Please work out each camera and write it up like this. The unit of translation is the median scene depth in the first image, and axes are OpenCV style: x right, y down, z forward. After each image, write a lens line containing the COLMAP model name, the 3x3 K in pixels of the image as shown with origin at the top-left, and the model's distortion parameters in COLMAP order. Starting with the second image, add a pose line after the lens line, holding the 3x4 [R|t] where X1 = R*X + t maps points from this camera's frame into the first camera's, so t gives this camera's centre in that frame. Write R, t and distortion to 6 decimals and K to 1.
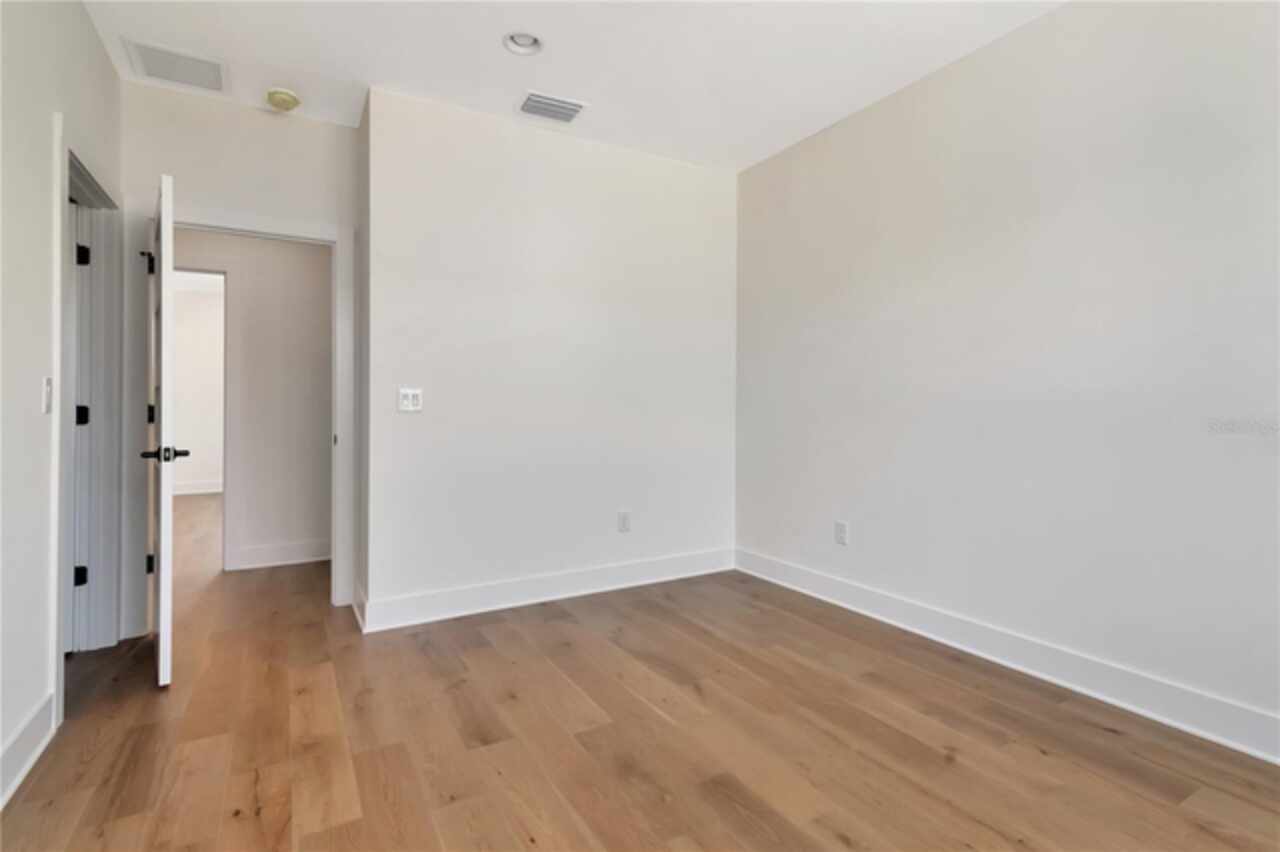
lens RADIAL K [[619.8, 0, 644.5], [0, 619.8, 407.2], [0, 0, 1]] dist [-0.000202, 0.000422]
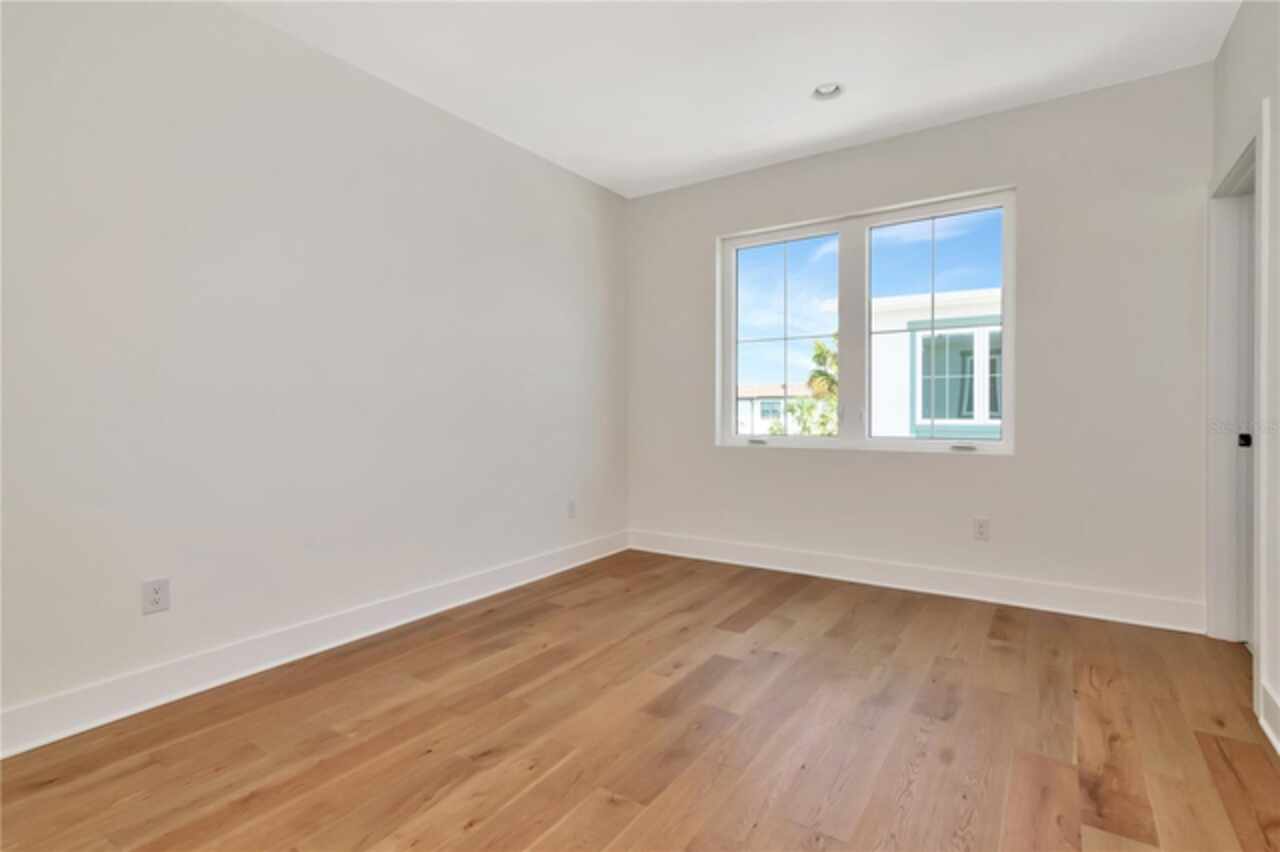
lens RADIAL K [[619.8, 0, 644.5], [0, 619.8, 407.2], [0, 0, 1]] dist [-0.000202, 0.000422]
pose [[-0.440318, 0.000892, 0.897841, -0.756017], [0.004222, 0.999991, 0.001076, 0.003247], [-0.897832, 0.004264, -0.440318, 1.217100]]
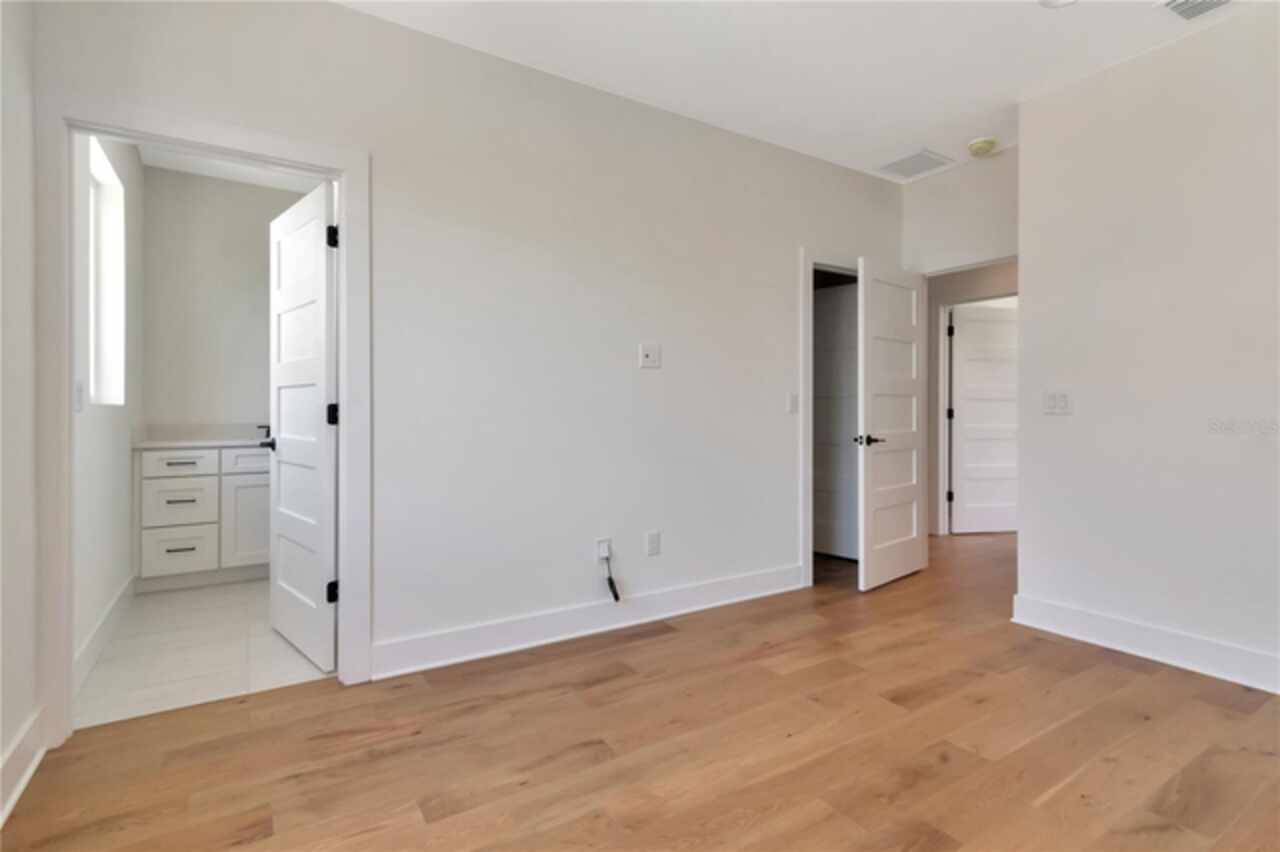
lens RADIAL K [[619.8, 0, 644.5], [0, 619.8, 407.2], [0, 0, 1]] dist [-0.000202, 0.000422]
pose [[0.035577, -0.002770, -0.999363, 0.768234], [0.000706, 0.999996, -0.002747, -0.000521], [0.999367, -0.000608, 0.035579, 0.434260]]
